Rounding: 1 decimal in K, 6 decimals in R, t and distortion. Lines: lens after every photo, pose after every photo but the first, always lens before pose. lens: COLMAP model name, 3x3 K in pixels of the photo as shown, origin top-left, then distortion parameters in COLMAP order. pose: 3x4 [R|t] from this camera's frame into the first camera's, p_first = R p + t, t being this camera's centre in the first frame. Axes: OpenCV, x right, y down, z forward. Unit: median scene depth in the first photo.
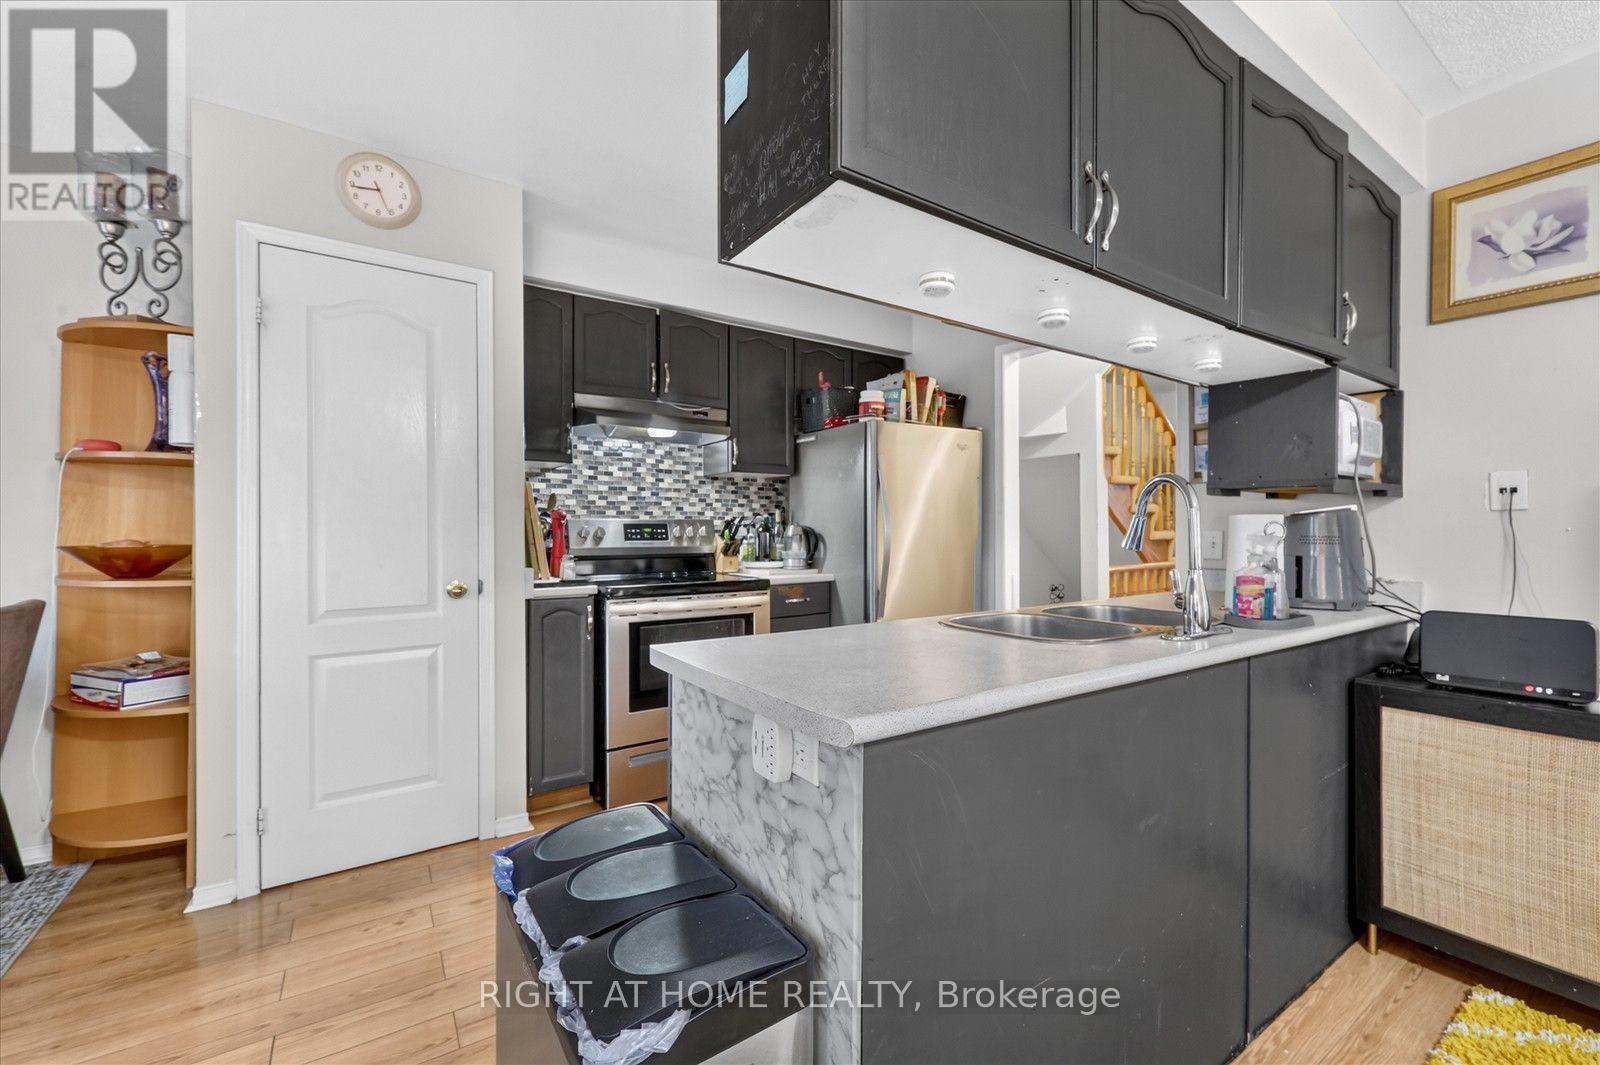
lens RADIAL K [[663.9, 0, 803.1], [0, 663.9, 528.8], [0, 0, 1]] dist [0.017155, 0.000005]
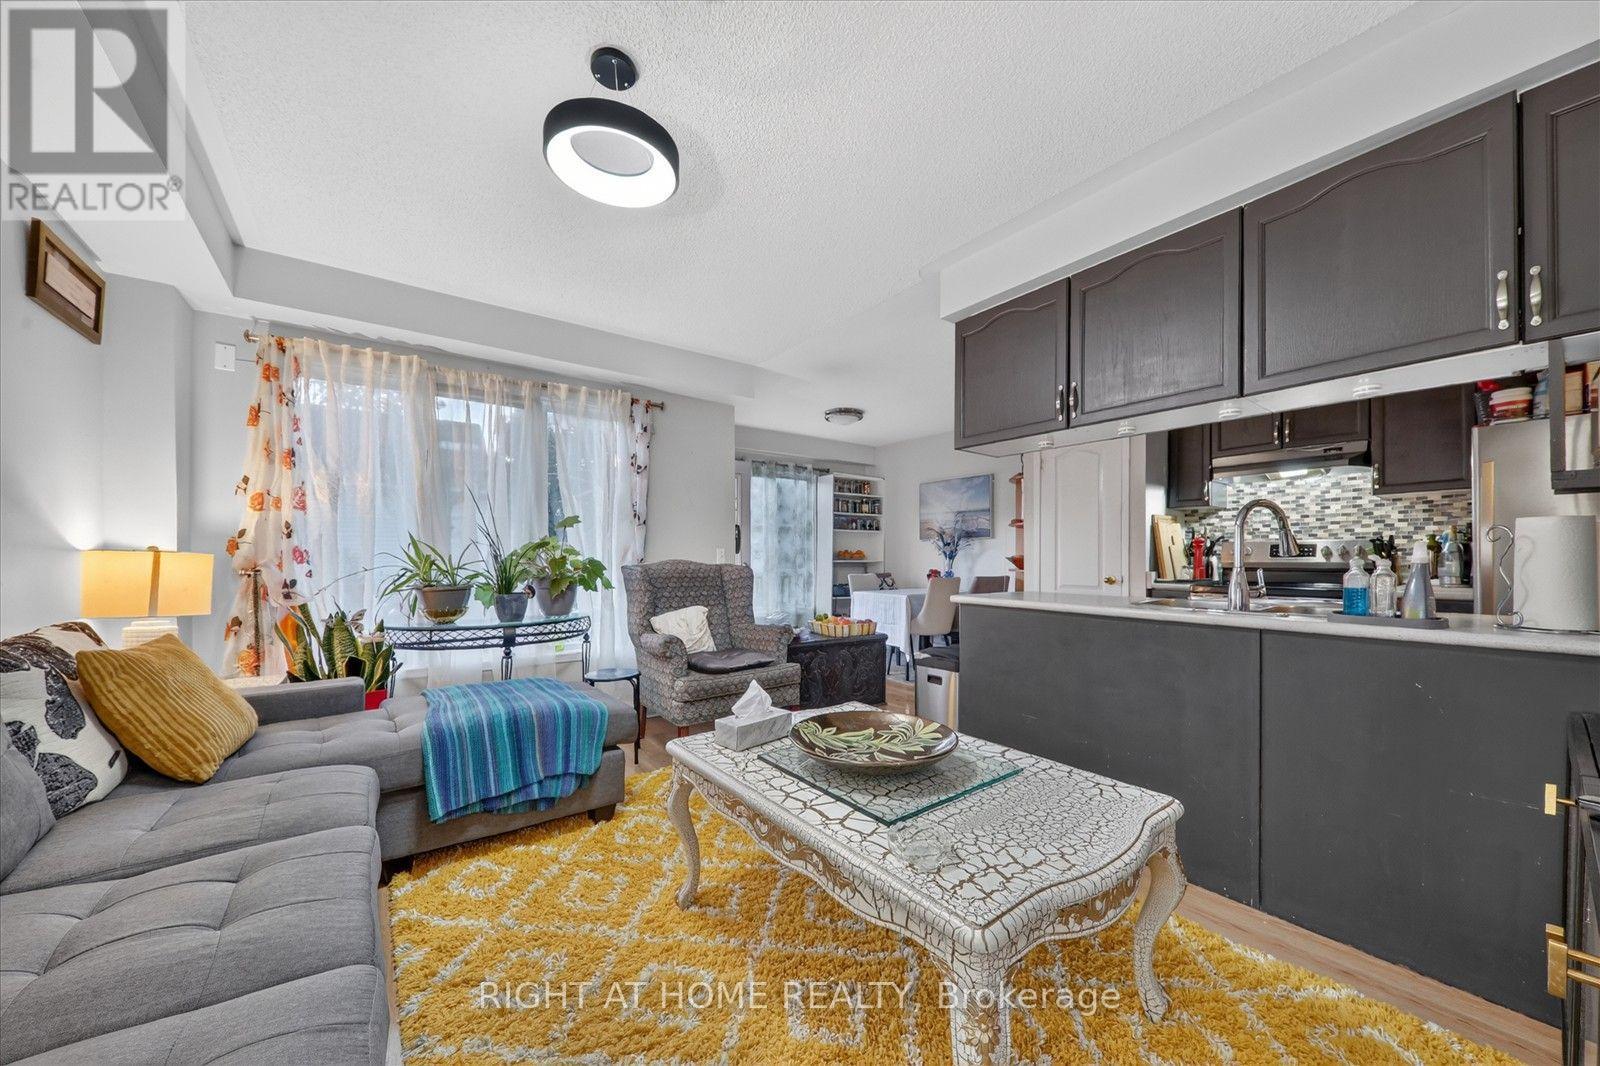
lens RADIAL K [[577.3, 0, 802.0], [0, 577.3, 557.1], [0, 0, 1]] dist [0.000545, 0.000074]
pose [[0.019456, -0.005078, -0.999798, 0.859643], [-0.003810, 0.999979, -0.005153, 0.026780], [0.999803, 0.003910, 0.019436, 0.035609]]
